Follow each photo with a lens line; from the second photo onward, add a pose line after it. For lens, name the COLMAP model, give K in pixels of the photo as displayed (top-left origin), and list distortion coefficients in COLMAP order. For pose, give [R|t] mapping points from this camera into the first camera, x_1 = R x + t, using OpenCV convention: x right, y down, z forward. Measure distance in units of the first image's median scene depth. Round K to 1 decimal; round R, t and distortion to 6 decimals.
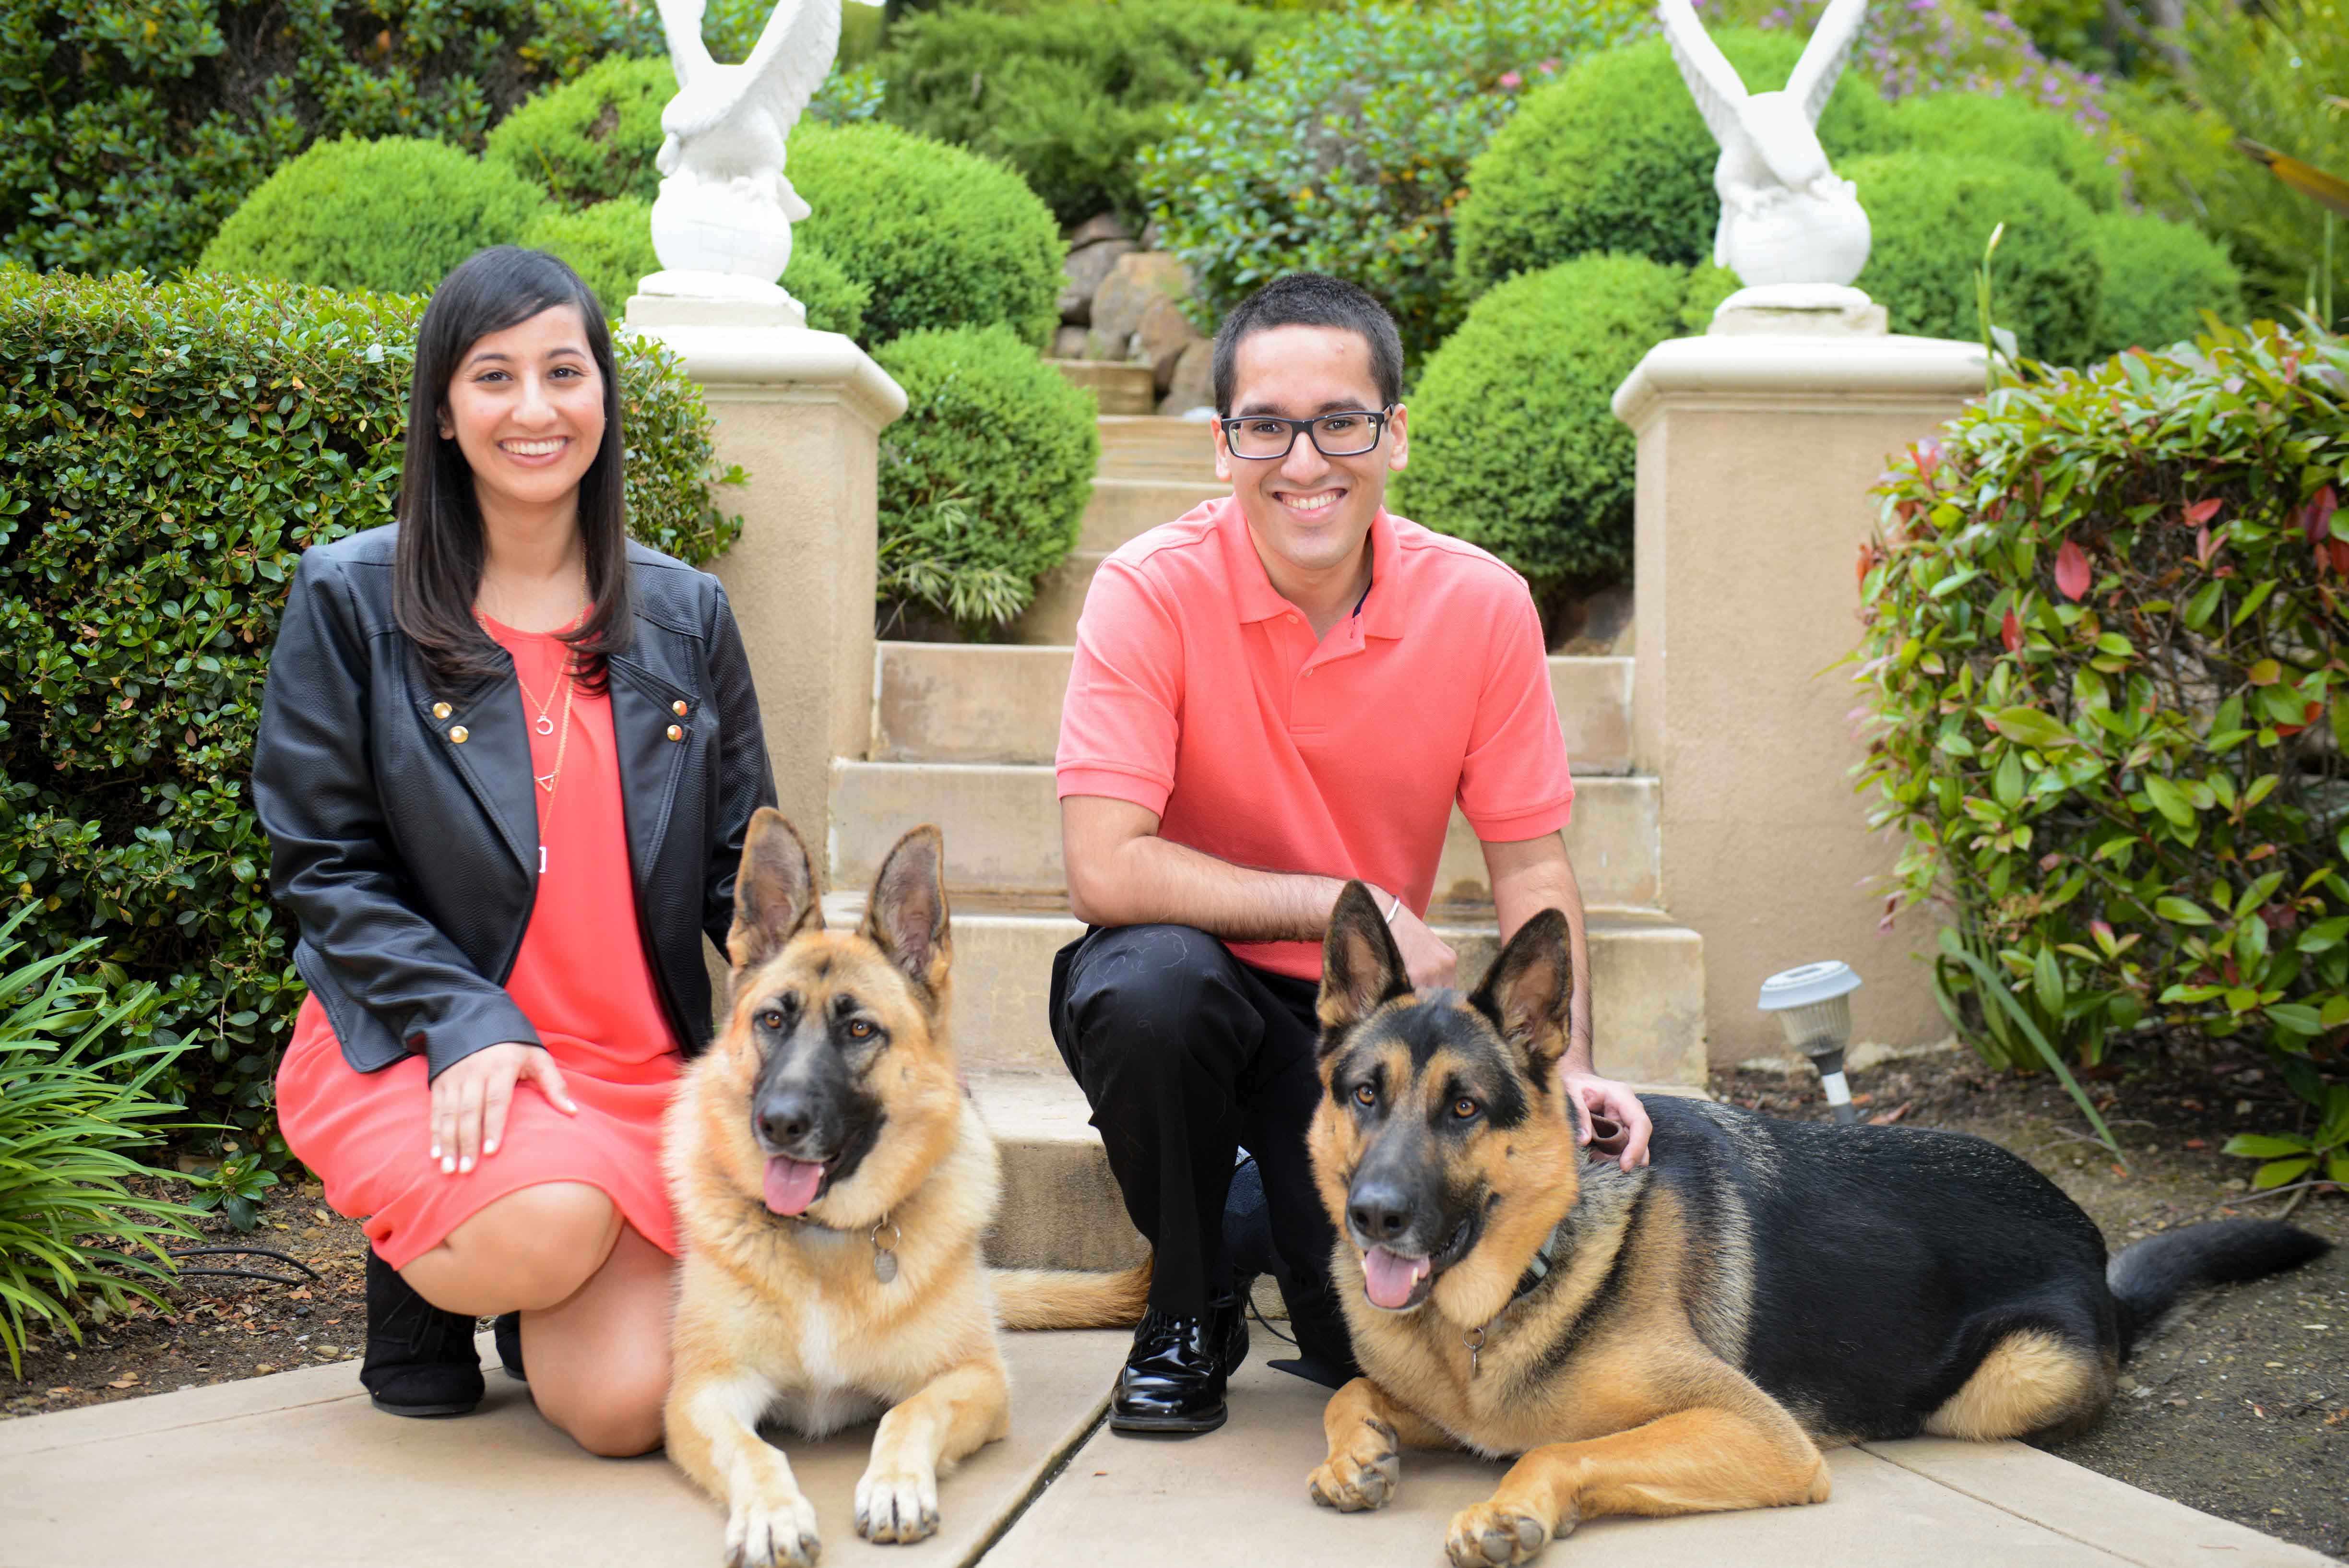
lens RADIAL K [[3236.3, 0, 1190.2], [0, 3236.3, 754.1], [0, 0, 1]] dist [0.101446, 0.090071]
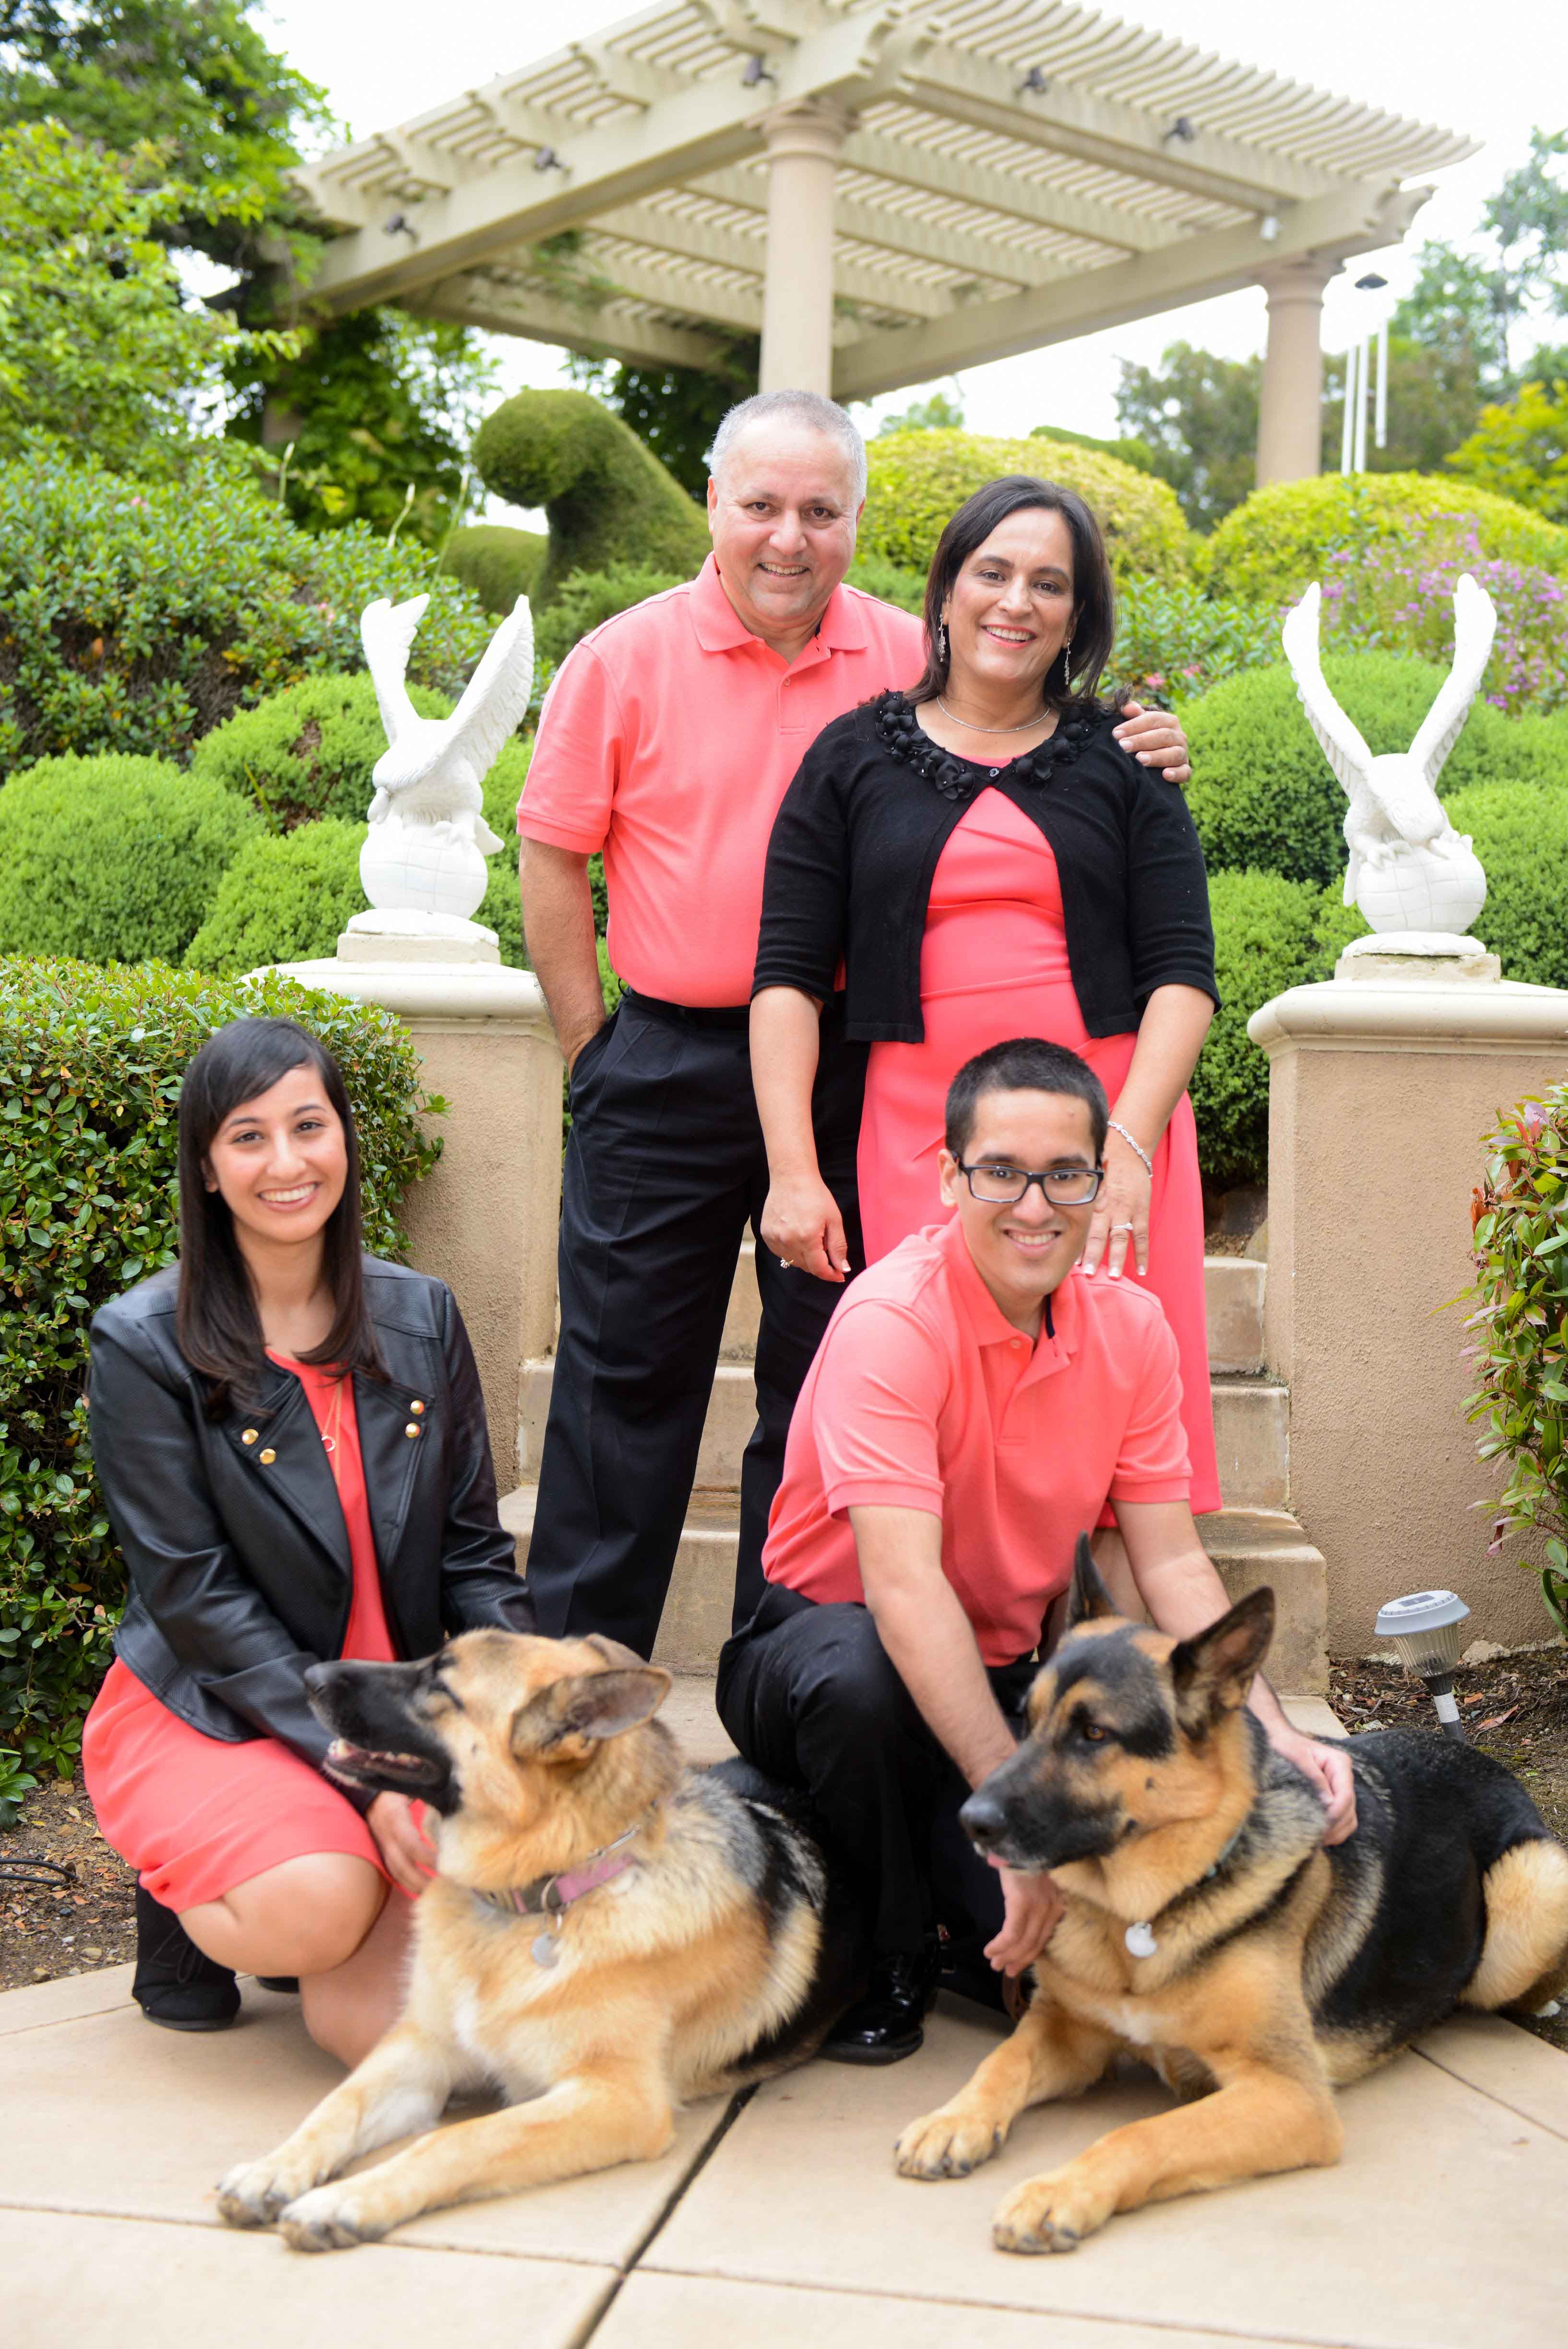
lens RADIAL K [[3236.3, 0, 784.0], [0, 3236.3, 1174.5], [0, 0, 1]] dist [0.101446, 0.090071]
pose [[0.999859, 0.007500, -0.015011, -0.006291], [-0.007706, 0.999877, -0.013677, -0.040374], [0.014907, 0.013791, 0.999794, -0.069996]]
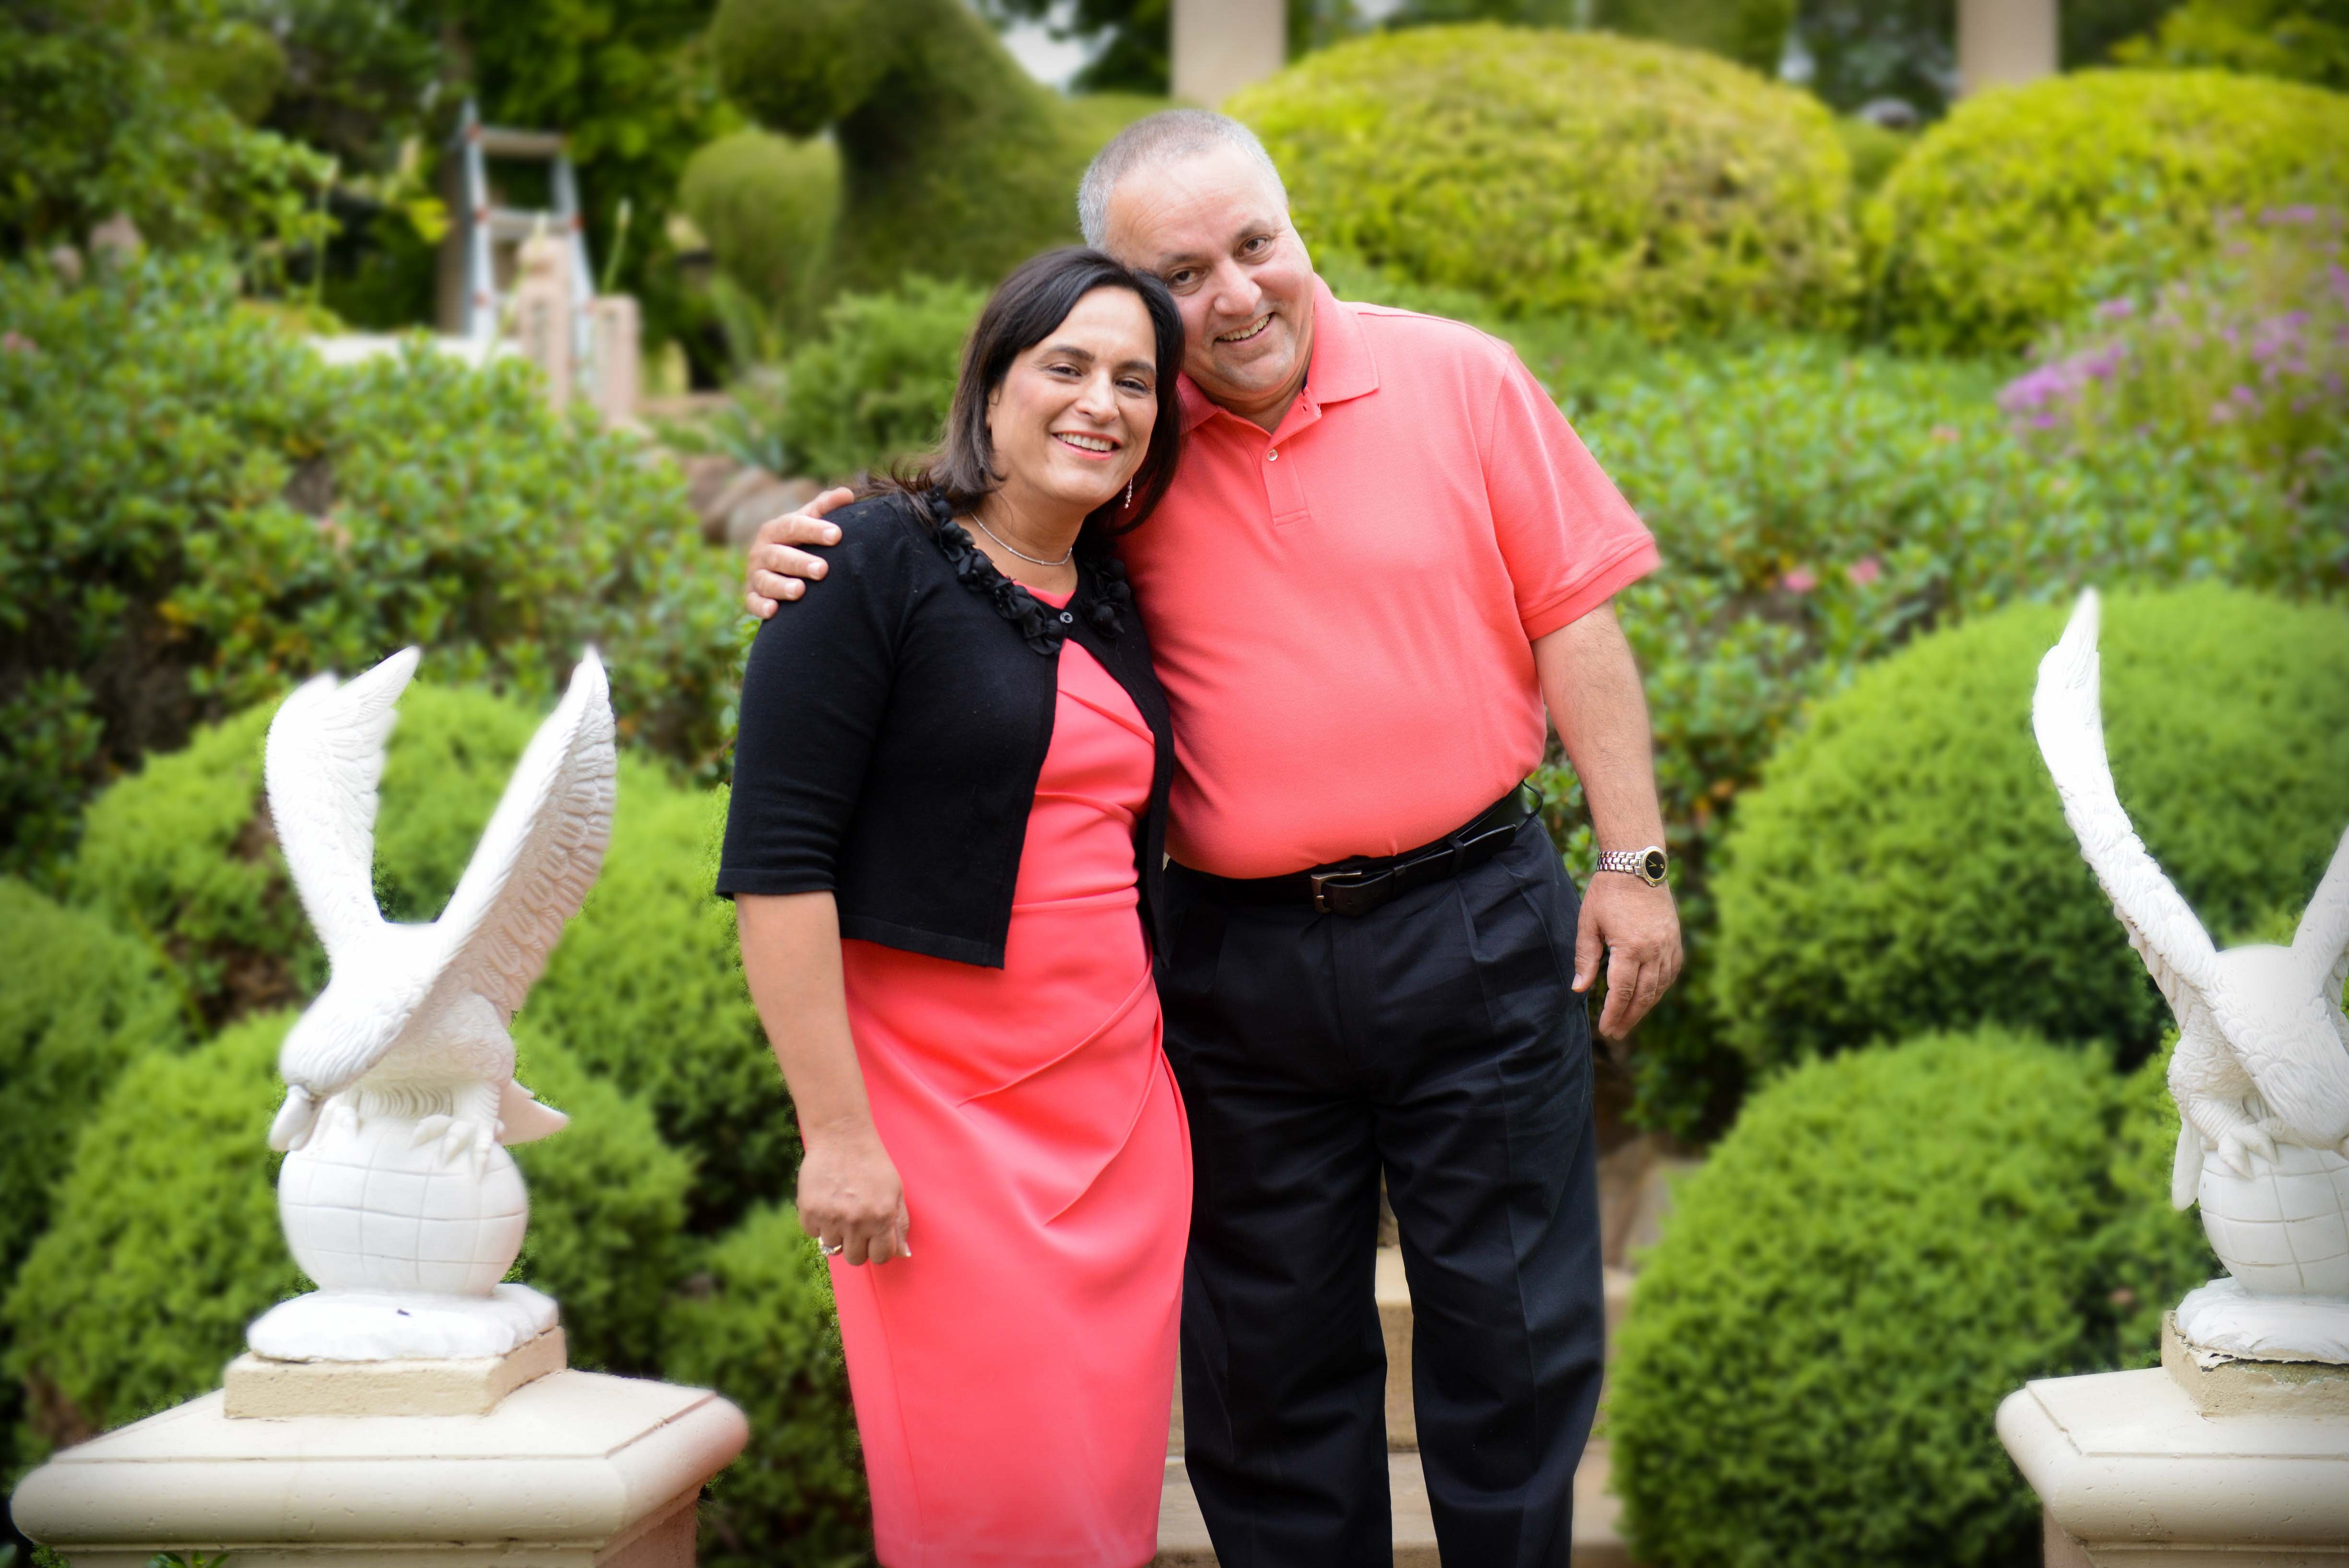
lens RADIAL K [[4735.9, 0, 1174.5], [0, 4735.9, 784.0], [0, 0, 1]] dist [0.079355, 0.004349]
pose [[0.998721, -0.028675, -0.041654, 0.024013], [0.026905, 0.998737, -0.042438, -0.174131], [0.042818, 0.041263, 0.998230, 0.157867]]
